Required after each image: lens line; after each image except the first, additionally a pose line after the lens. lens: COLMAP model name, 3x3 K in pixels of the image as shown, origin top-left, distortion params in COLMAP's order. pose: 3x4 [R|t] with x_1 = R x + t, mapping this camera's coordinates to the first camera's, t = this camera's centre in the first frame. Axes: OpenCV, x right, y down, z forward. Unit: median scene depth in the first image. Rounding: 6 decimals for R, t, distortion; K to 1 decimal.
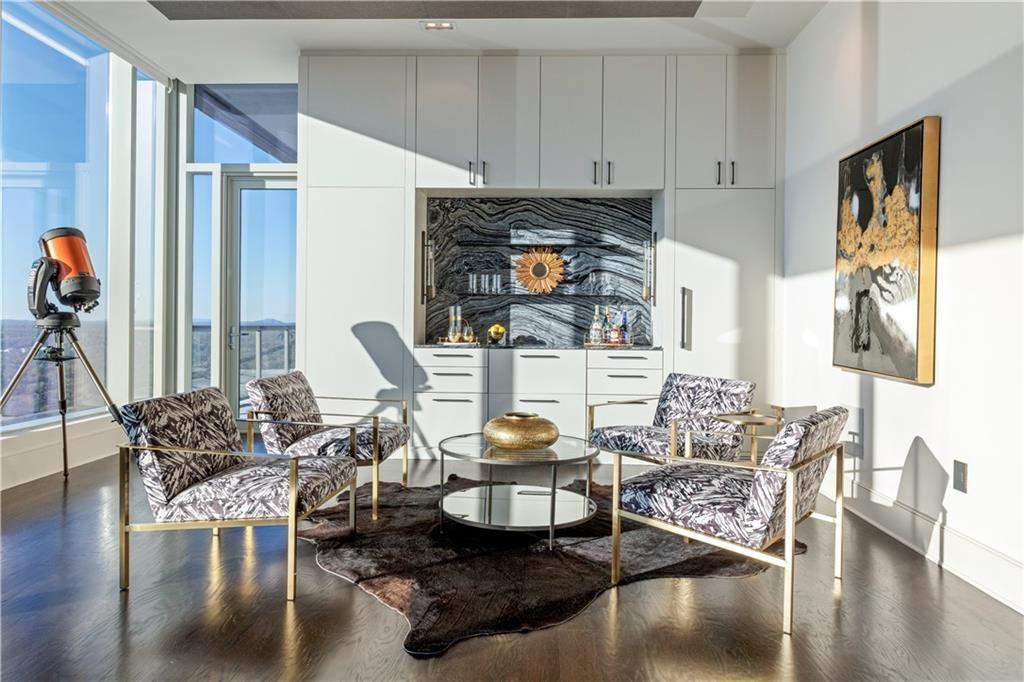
lens RADIAL K [[685.3, 0, 512.4], [0, 685.3, 319.2], [0, 0, 1]] dist [0.000815, 0.001164]
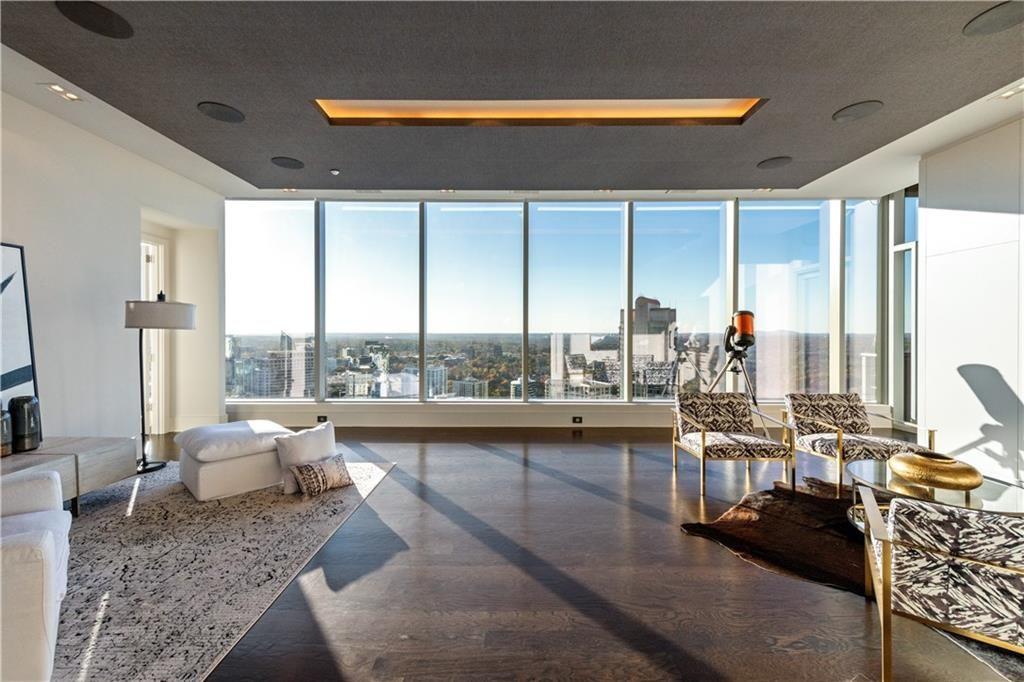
lens RADIAL K [[403.2, 0, 513.0], [0, 403.2, 342.3], [0, 0, 1]] dist [0.019007, -0.007224]
pose [[0.030398, 0.024352, -0.999241, 0.503102], [-0.001313, 0.999703, 0.024323, -0.053219], [0.999537, 0.000573, 0.030421, 0.201783]]
